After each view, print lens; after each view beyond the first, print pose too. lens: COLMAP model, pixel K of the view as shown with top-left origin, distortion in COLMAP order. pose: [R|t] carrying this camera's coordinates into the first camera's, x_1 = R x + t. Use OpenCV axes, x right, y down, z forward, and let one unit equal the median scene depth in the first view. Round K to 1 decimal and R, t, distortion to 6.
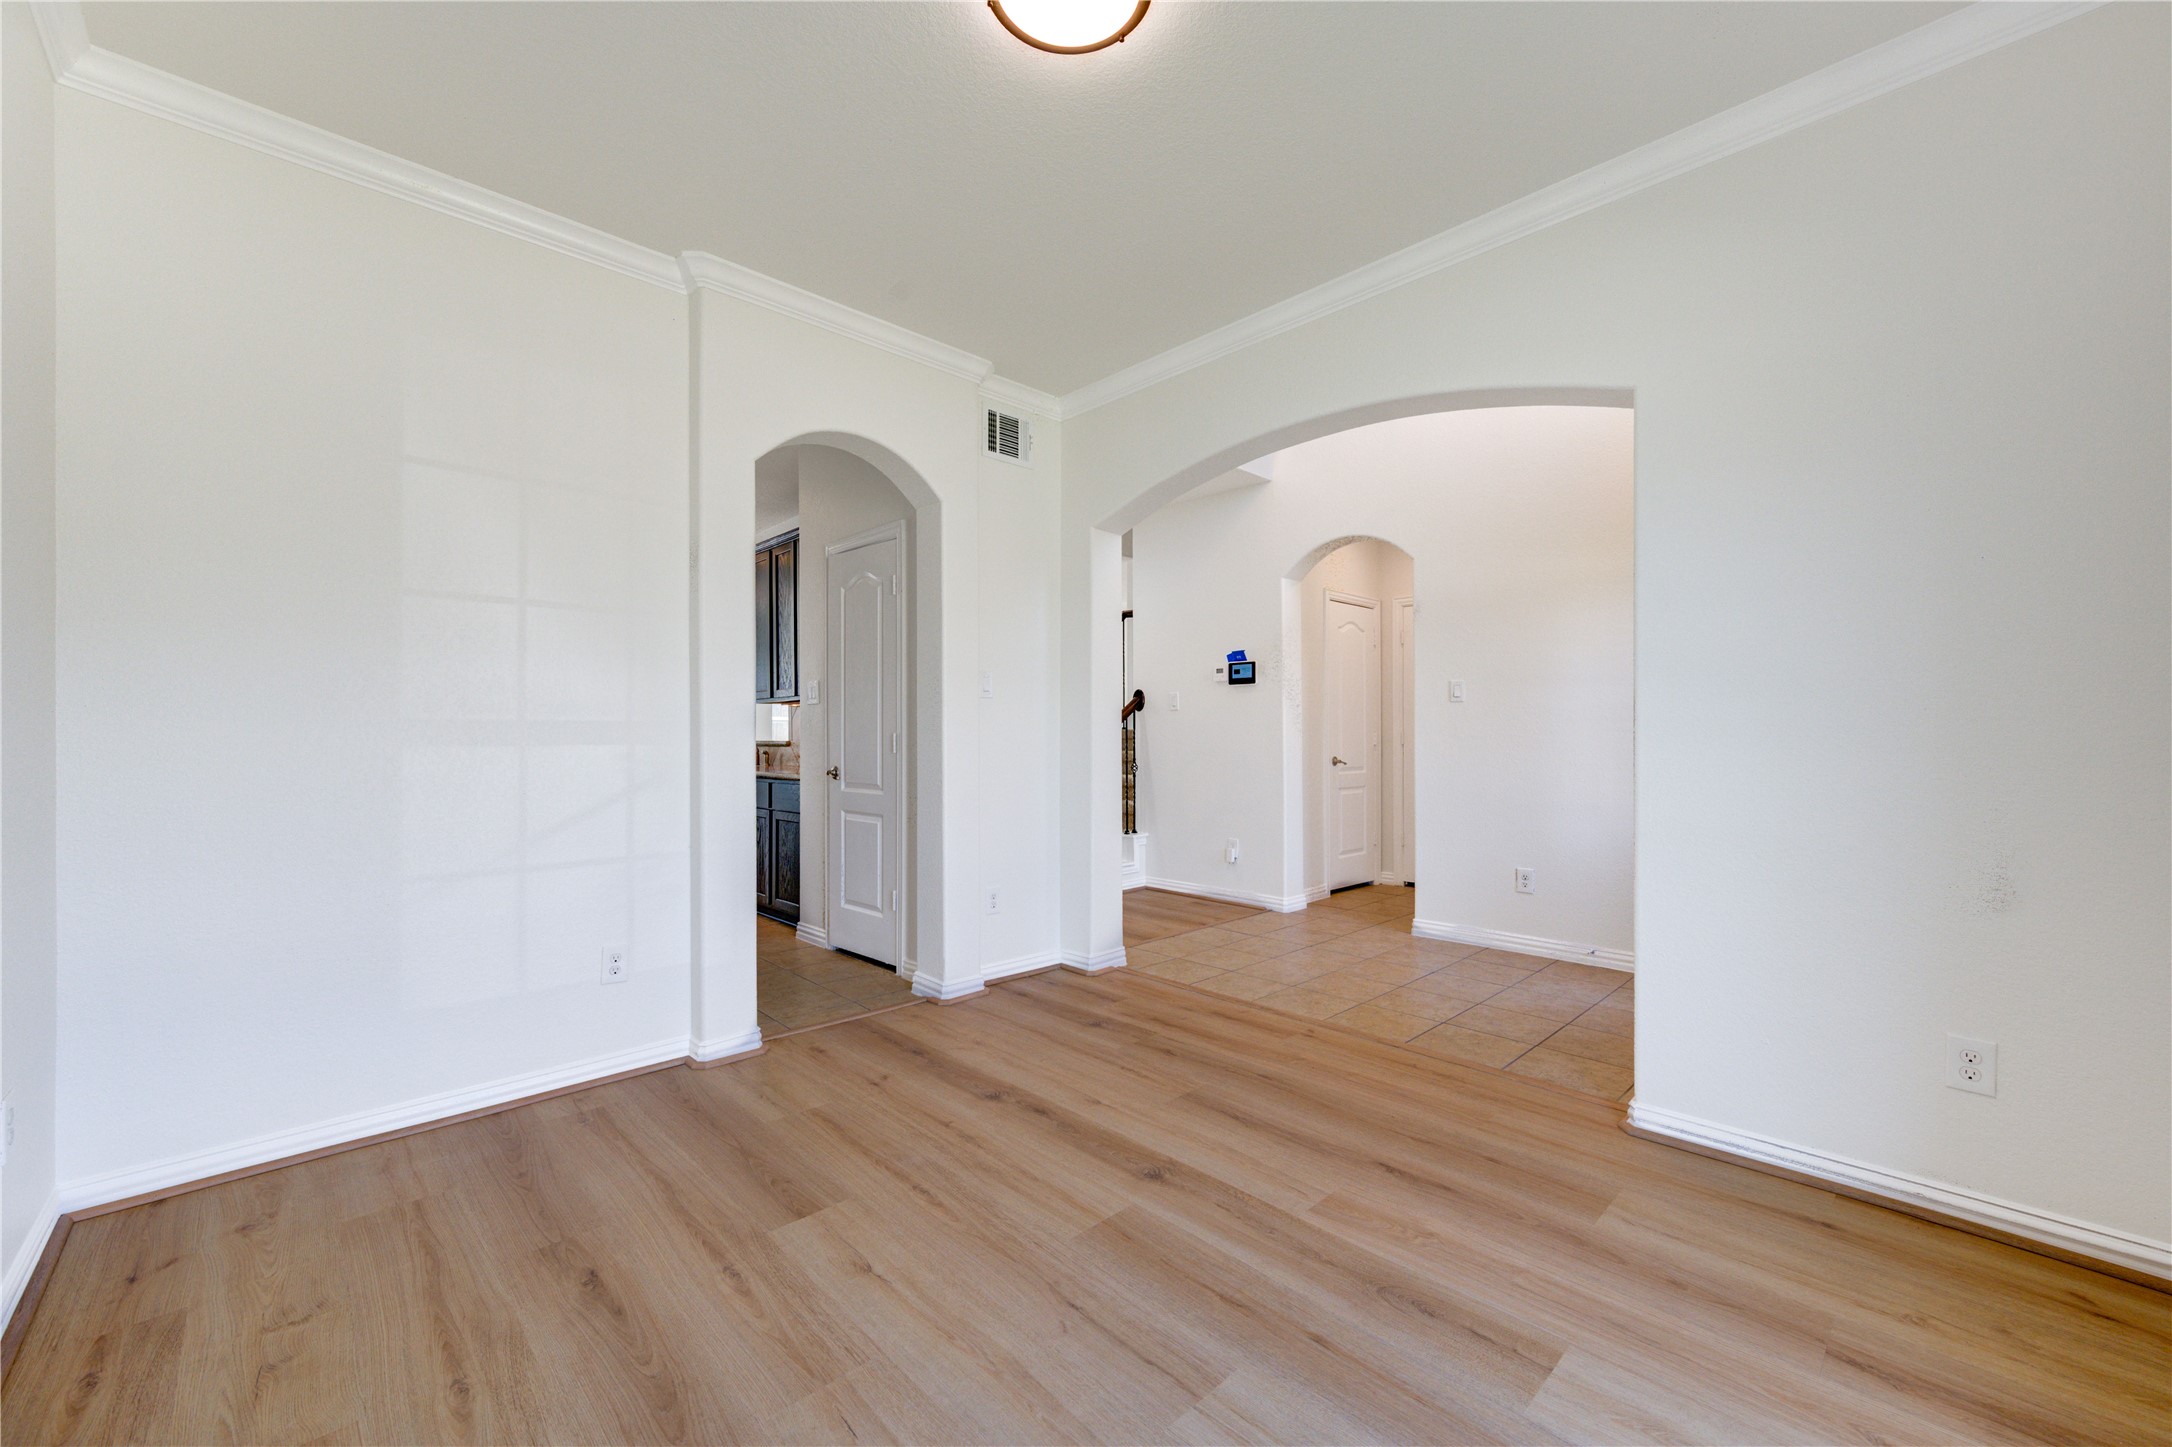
lens RADIAL K [[846.6, 0, 1088.4], [0, 846.6, 731.0], [0, 0, 1]] dist [0.000890, 0.000241]
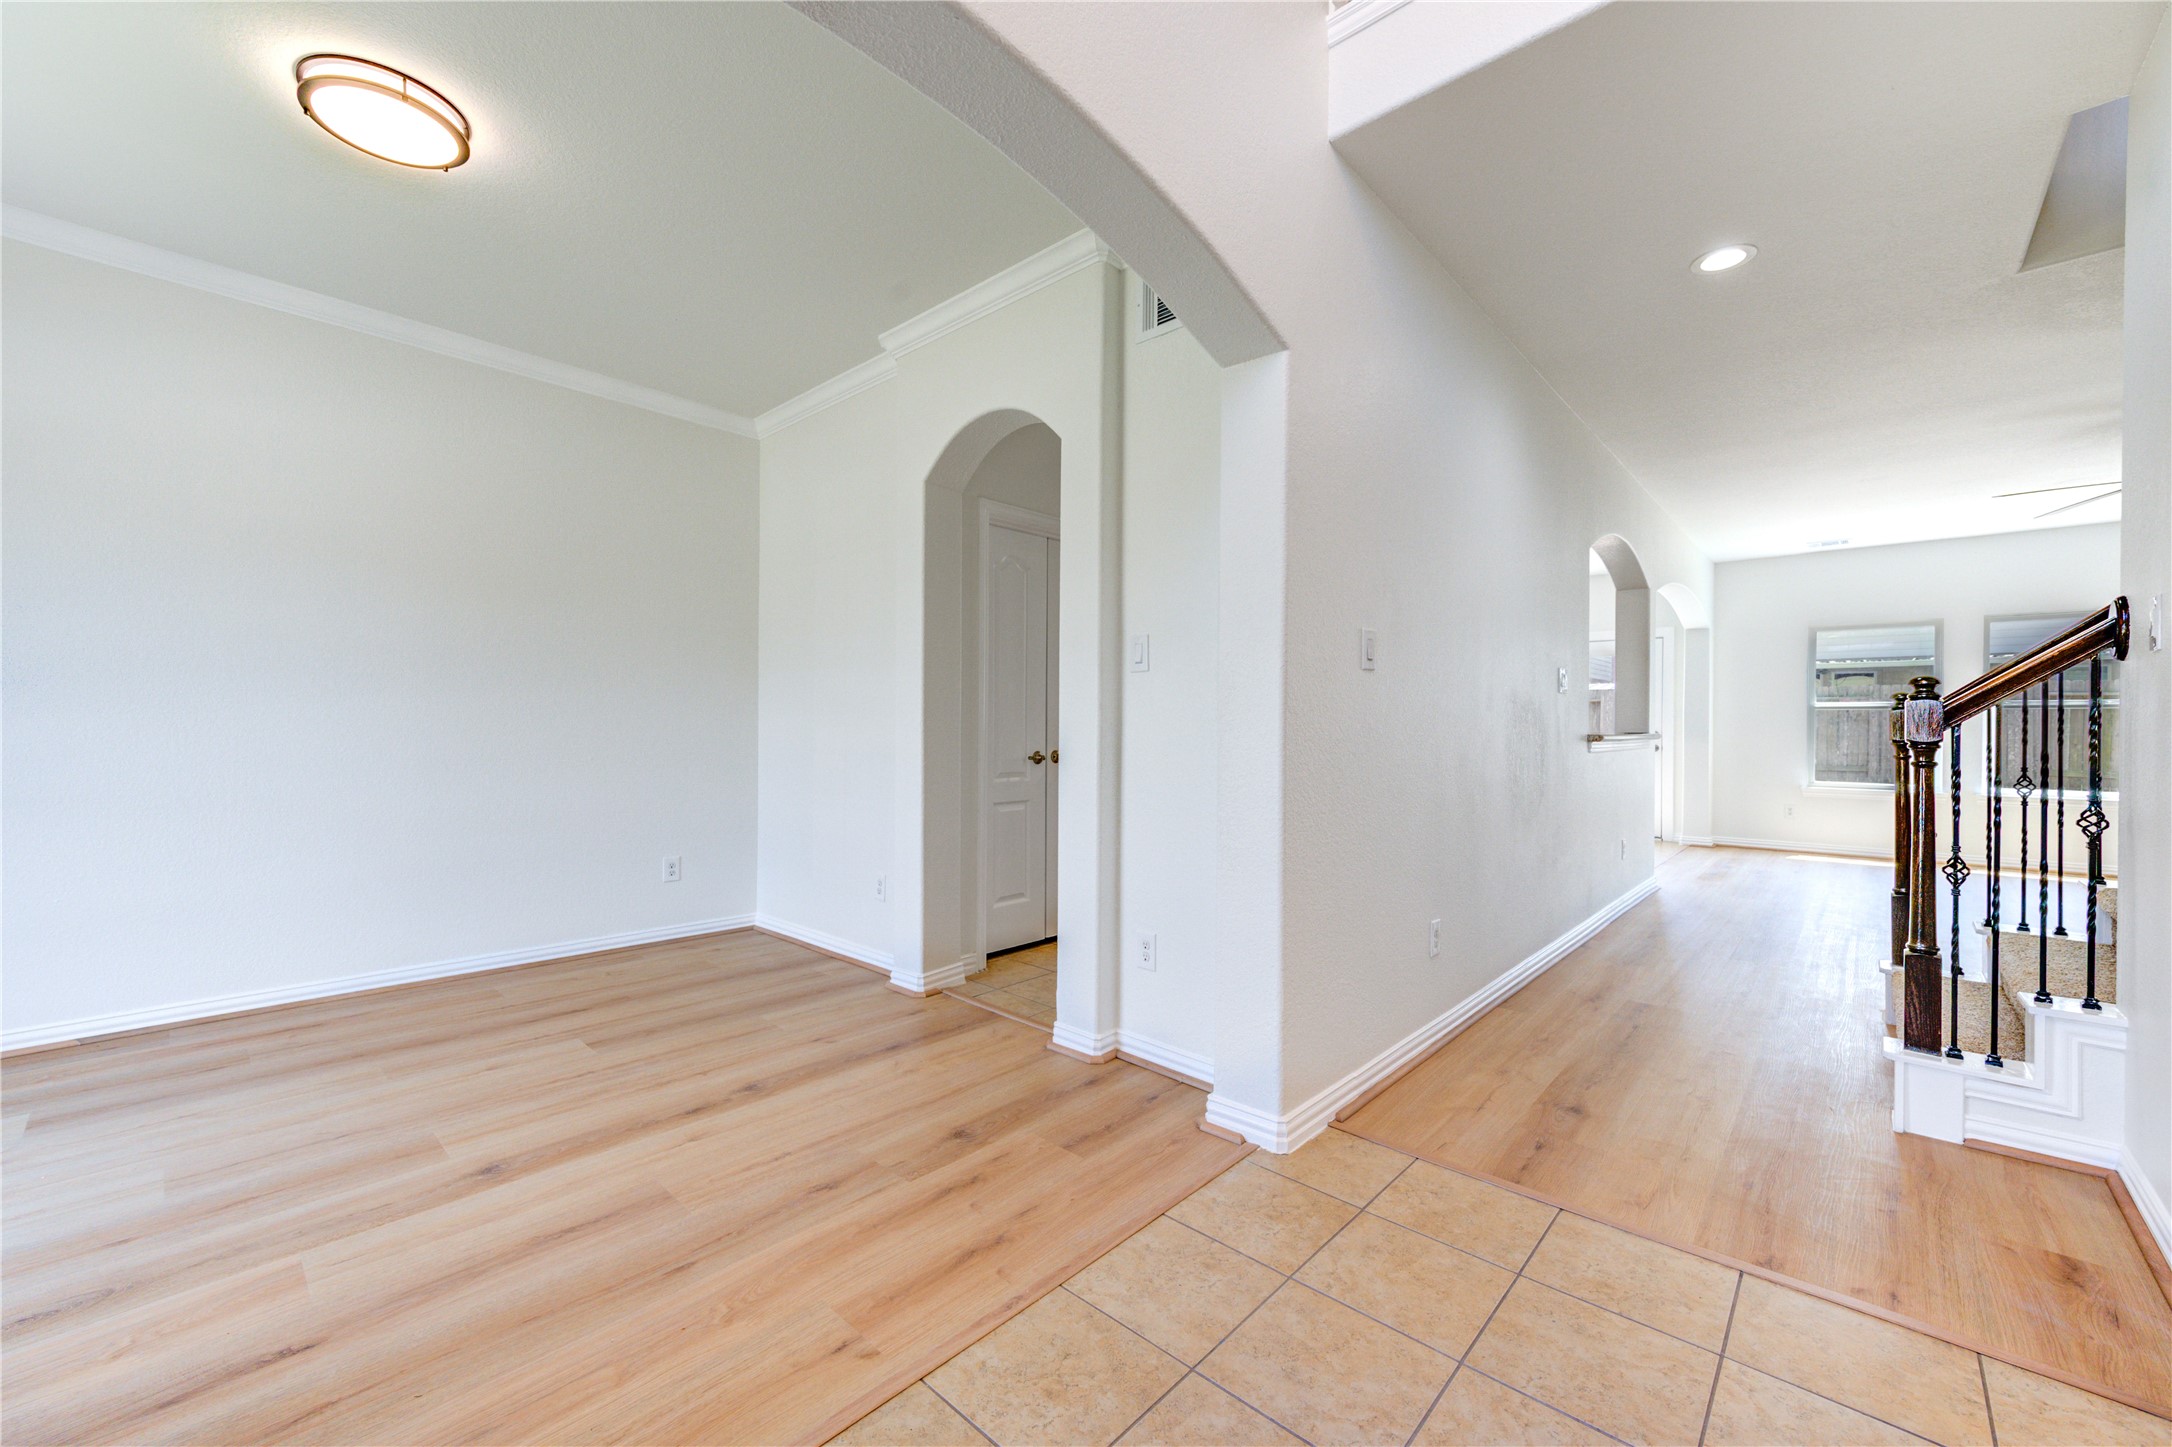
lens RADIAL K [[846.6, 0, 1088.4], [0, 846.6, 731.0], [0, 0, 1]] dist [0.000890, 0.000241]
pose [[0.067467, 0.010527, -0.997666, 0.823900], [-0.001782, 0.999944, 0.010431, 0.005324], [0.997720, 0.001074, 0.067482, 1.222476]]
